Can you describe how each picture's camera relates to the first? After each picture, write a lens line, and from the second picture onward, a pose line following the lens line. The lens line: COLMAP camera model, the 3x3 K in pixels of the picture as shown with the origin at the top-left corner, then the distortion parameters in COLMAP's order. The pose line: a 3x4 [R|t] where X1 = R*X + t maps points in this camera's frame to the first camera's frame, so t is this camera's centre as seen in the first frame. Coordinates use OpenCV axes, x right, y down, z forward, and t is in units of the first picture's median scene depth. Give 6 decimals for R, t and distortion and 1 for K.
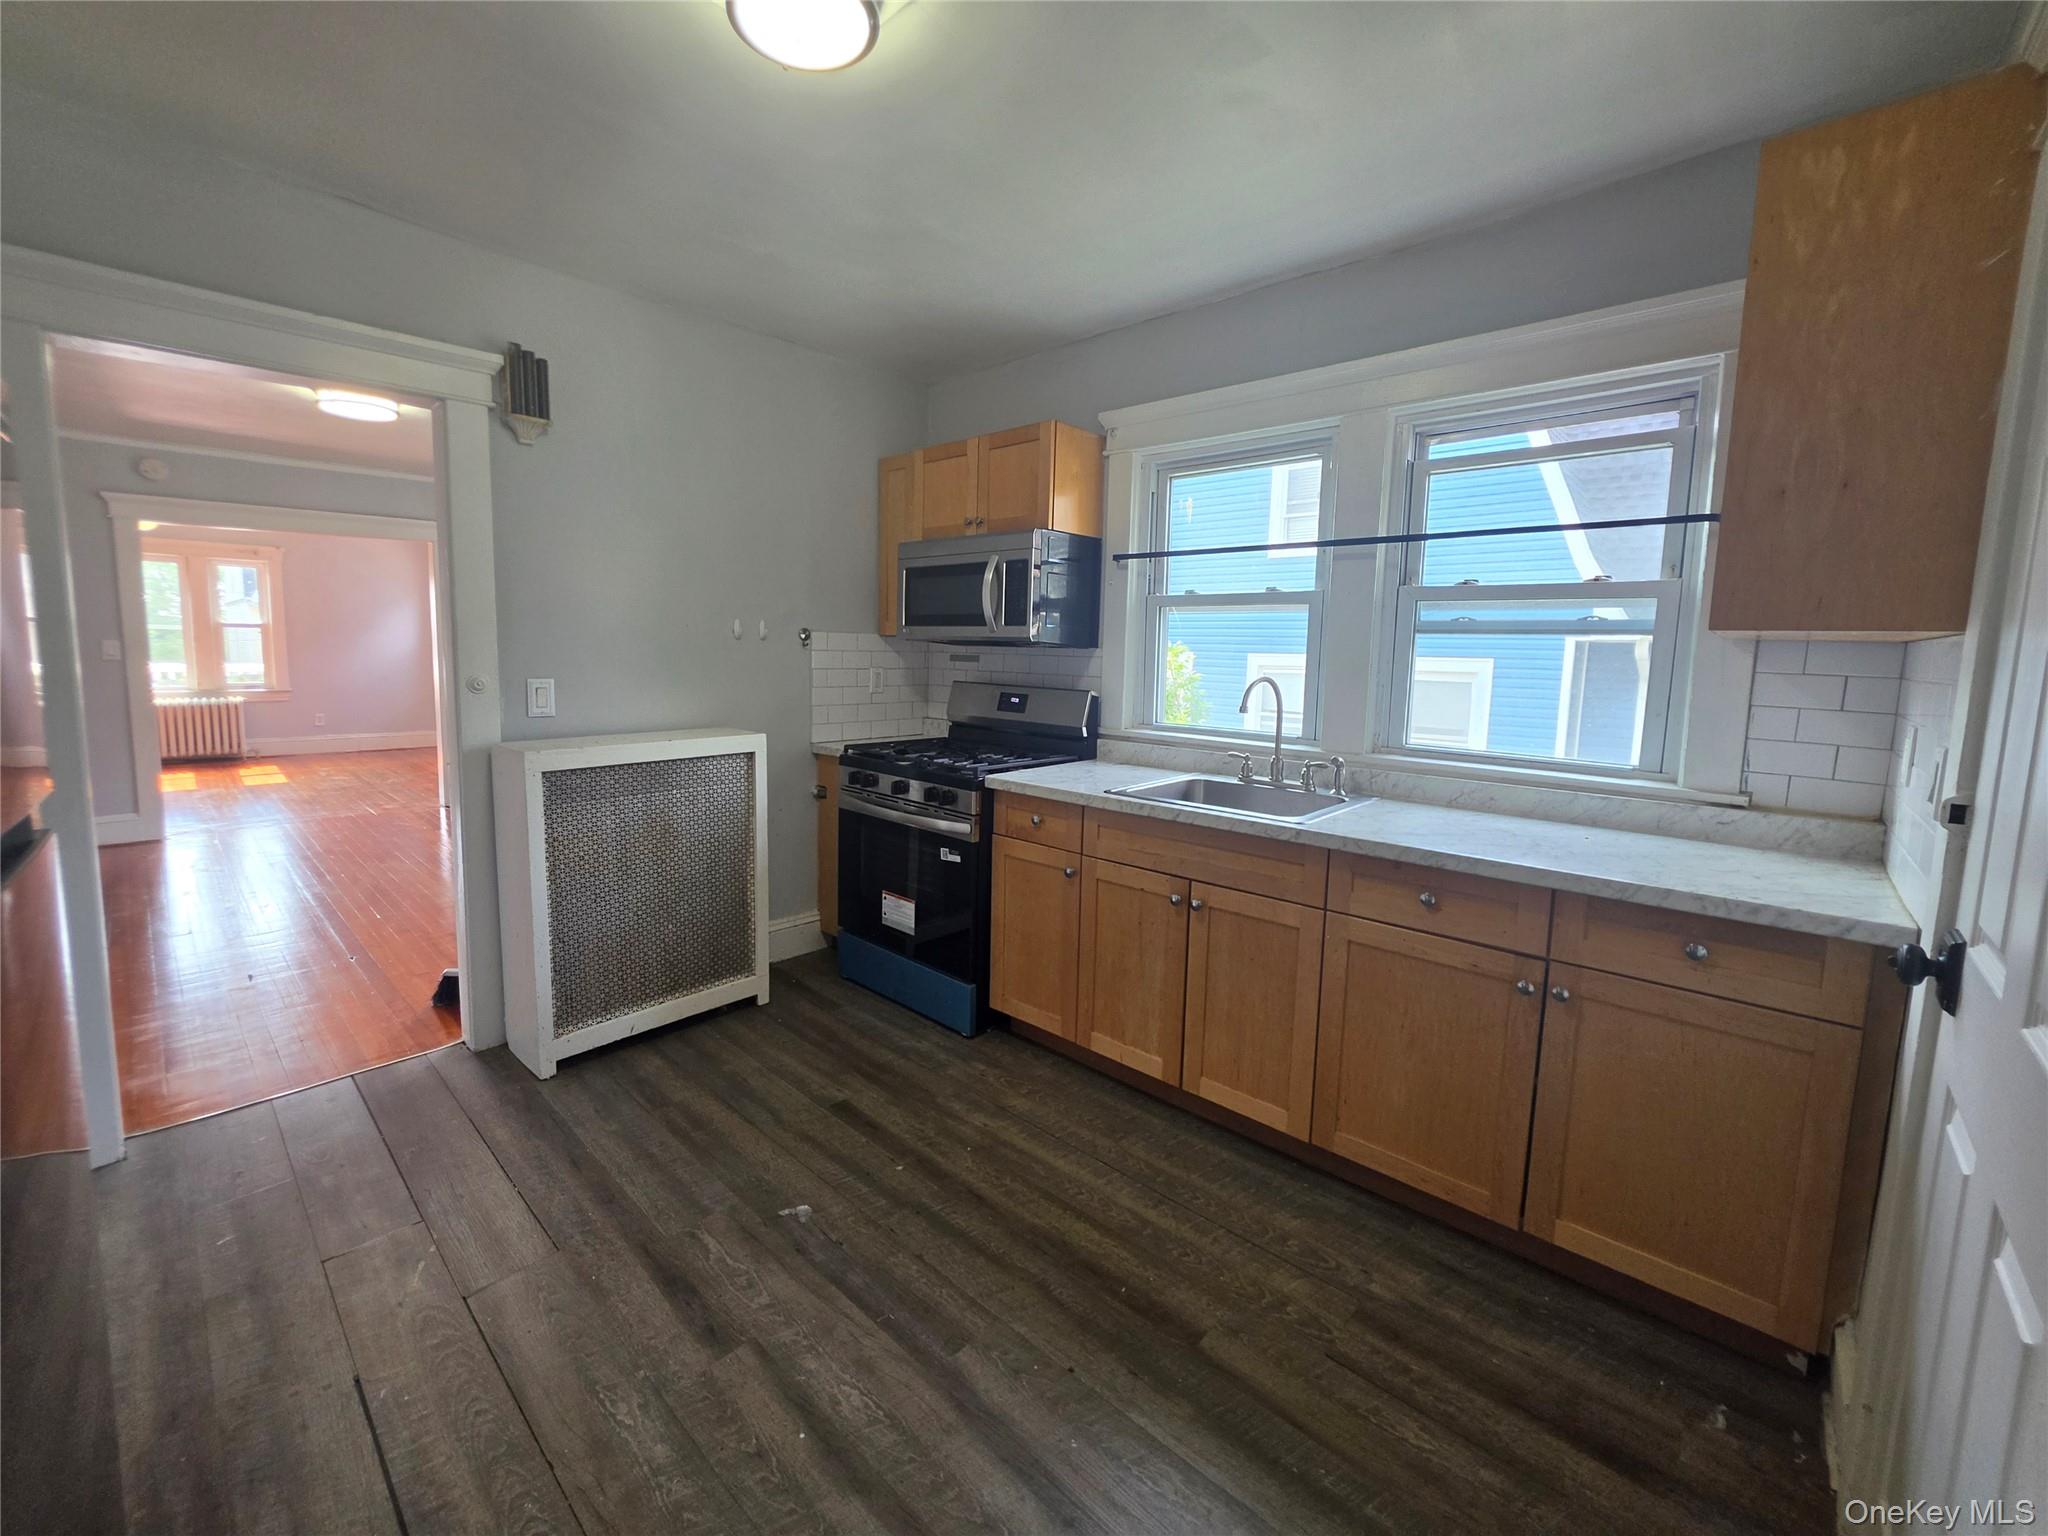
lens RADIAL K [[829.9, 0, 1022.5], [0, 829.9, 740.6], [0, 0, 1]] dist [-0.002519, 0.001115]
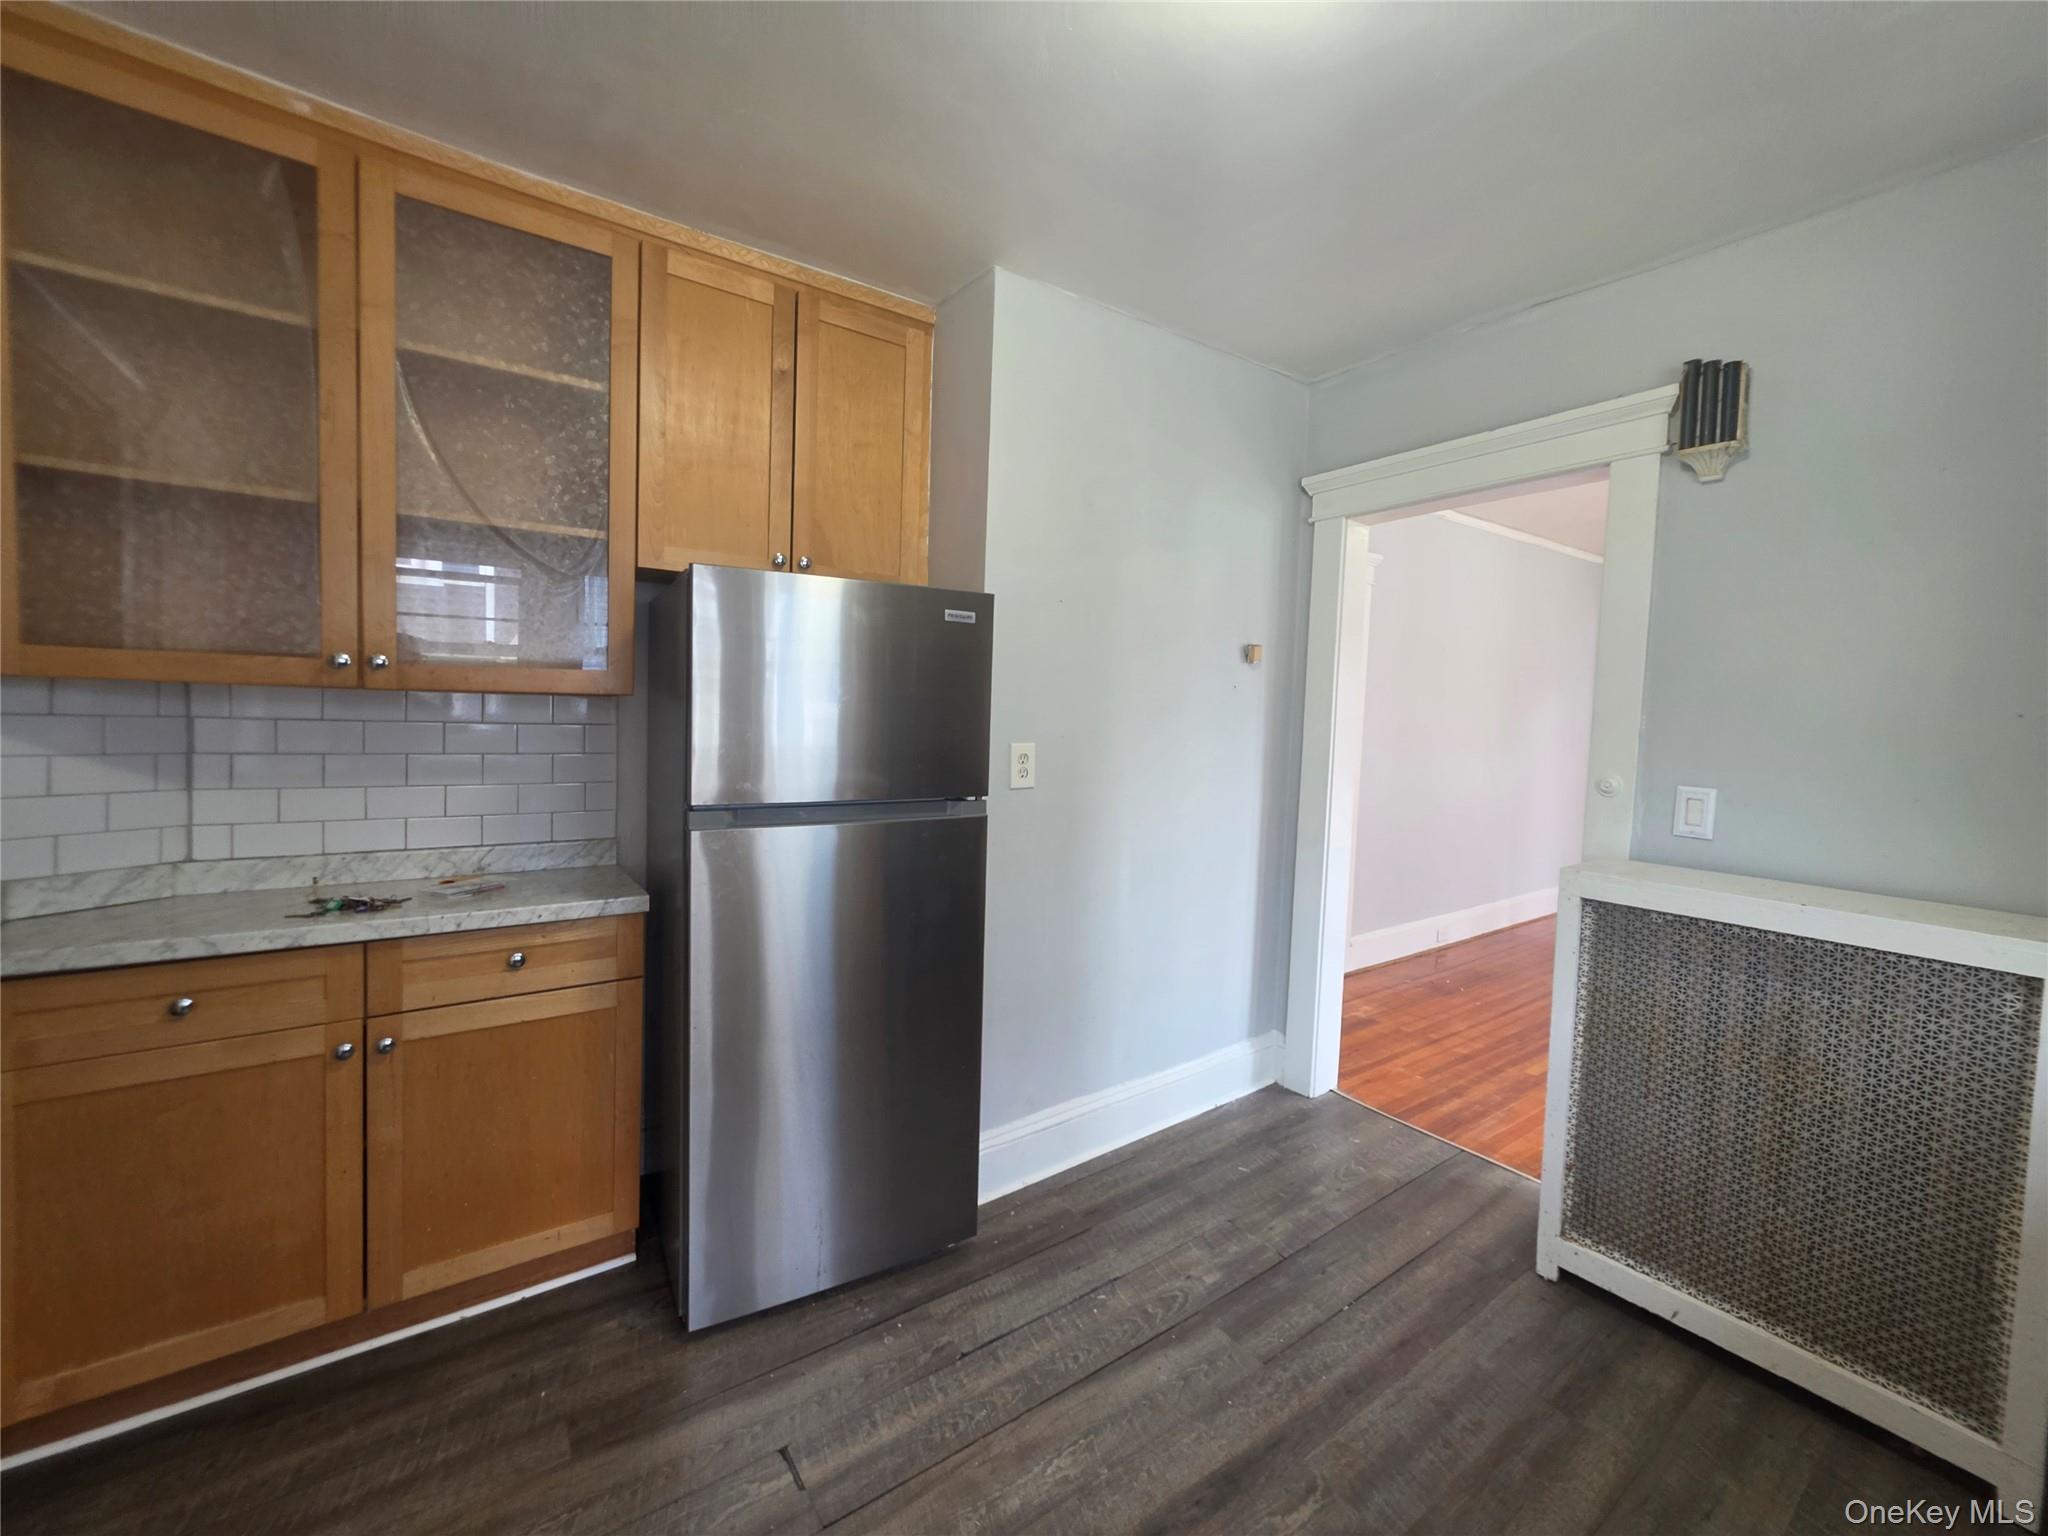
lens RADIAL K [[829.9, 0, 1021.4], [0, 829.9, 753.6], [0, 0, 1]] dist [-0.002519, 0.001115]
pose [[-0.211633, 0.024836, -0.977034, 0.356569], [-0.138240, 0.988866, 0.055080, -0.078251], [0.967523, 0.146722, -0.205843, 0.718906]]
